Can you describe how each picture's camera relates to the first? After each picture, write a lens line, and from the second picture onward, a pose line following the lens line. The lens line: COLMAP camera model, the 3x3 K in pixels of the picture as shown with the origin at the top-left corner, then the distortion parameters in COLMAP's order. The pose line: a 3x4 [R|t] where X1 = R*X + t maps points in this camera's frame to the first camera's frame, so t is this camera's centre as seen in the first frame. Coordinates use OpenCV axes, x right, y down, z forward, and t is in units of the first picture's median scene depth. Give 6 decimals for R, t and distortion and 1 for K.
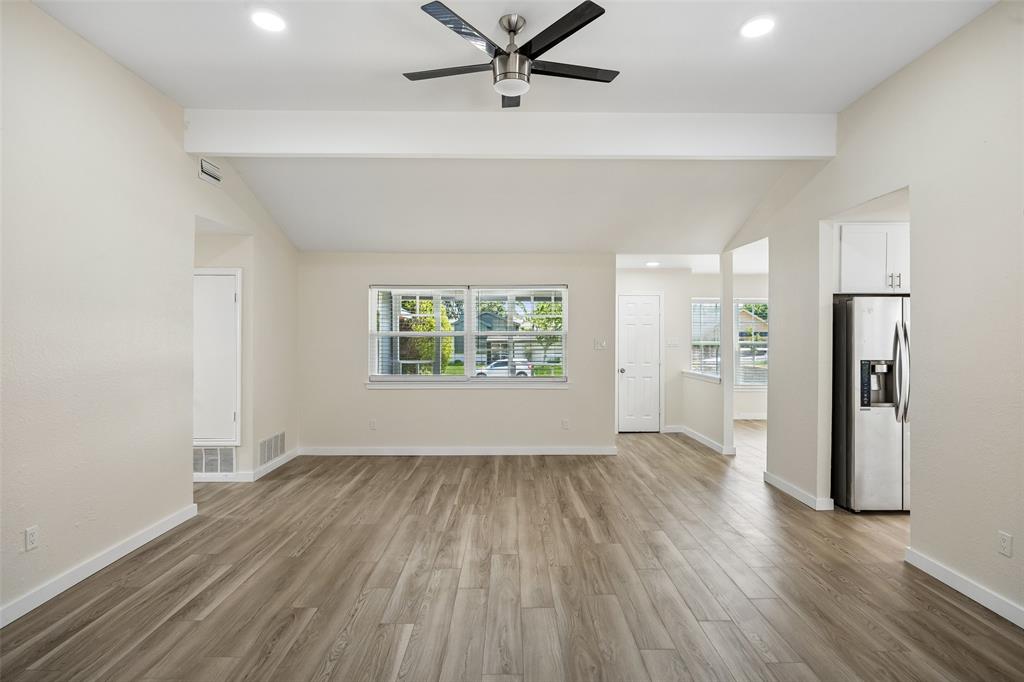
lens RADIAL K [[526.6, 0, 516.6], [0, 526.6, 338.9], [0, 0, 1]] dist [-0.007574, -0.000040]
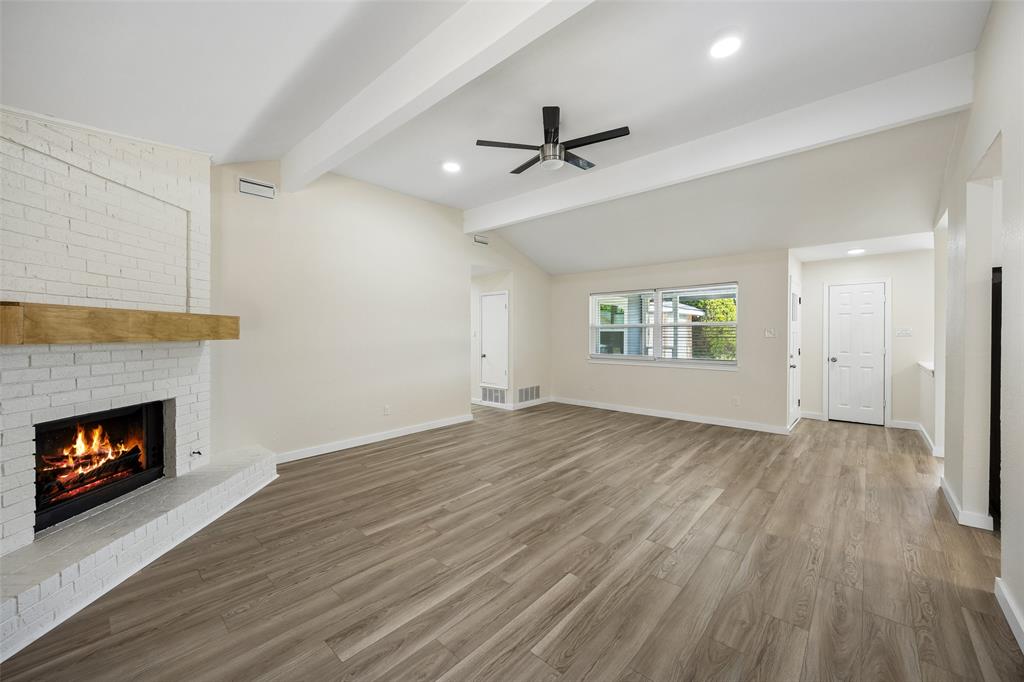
lens RADIAL K [[395.8, 0, 512.3], [0, 395.8, 336.4], [0, 0, 1]] dist [0.000006, 0.000069]
pose [[0.732423, 0.003705, -0.680839, 0.482694], [0.001111, 0.999977, 0.006636, 0.017521], [0.680849, -0.005617, 0.732403, 0.035270]]
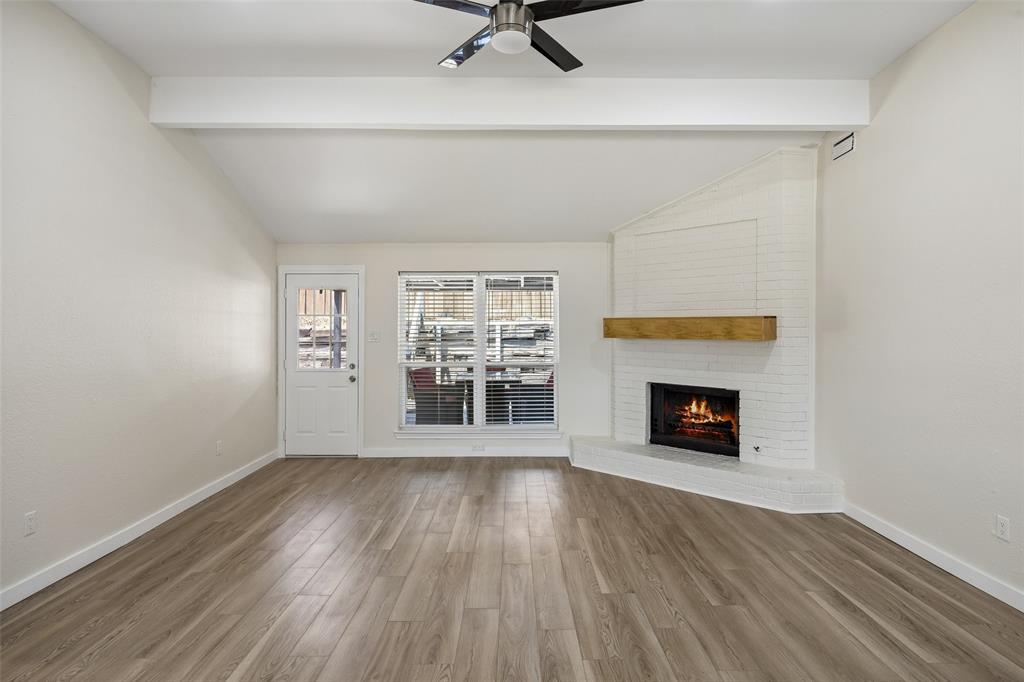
lens RADIAL K [[565.1, 0, 517.0], [0, 565.1, 326.0], [0, 0, 1]] dist [-0.003714, 0.000391]
pose [[-0.999981, 0.000627, 0.006173, -0.019308], [0.000624, 1.000000, -0.000602, 0.003433], [-0.006173, -0.000598, -0.999981, 1.329057]]
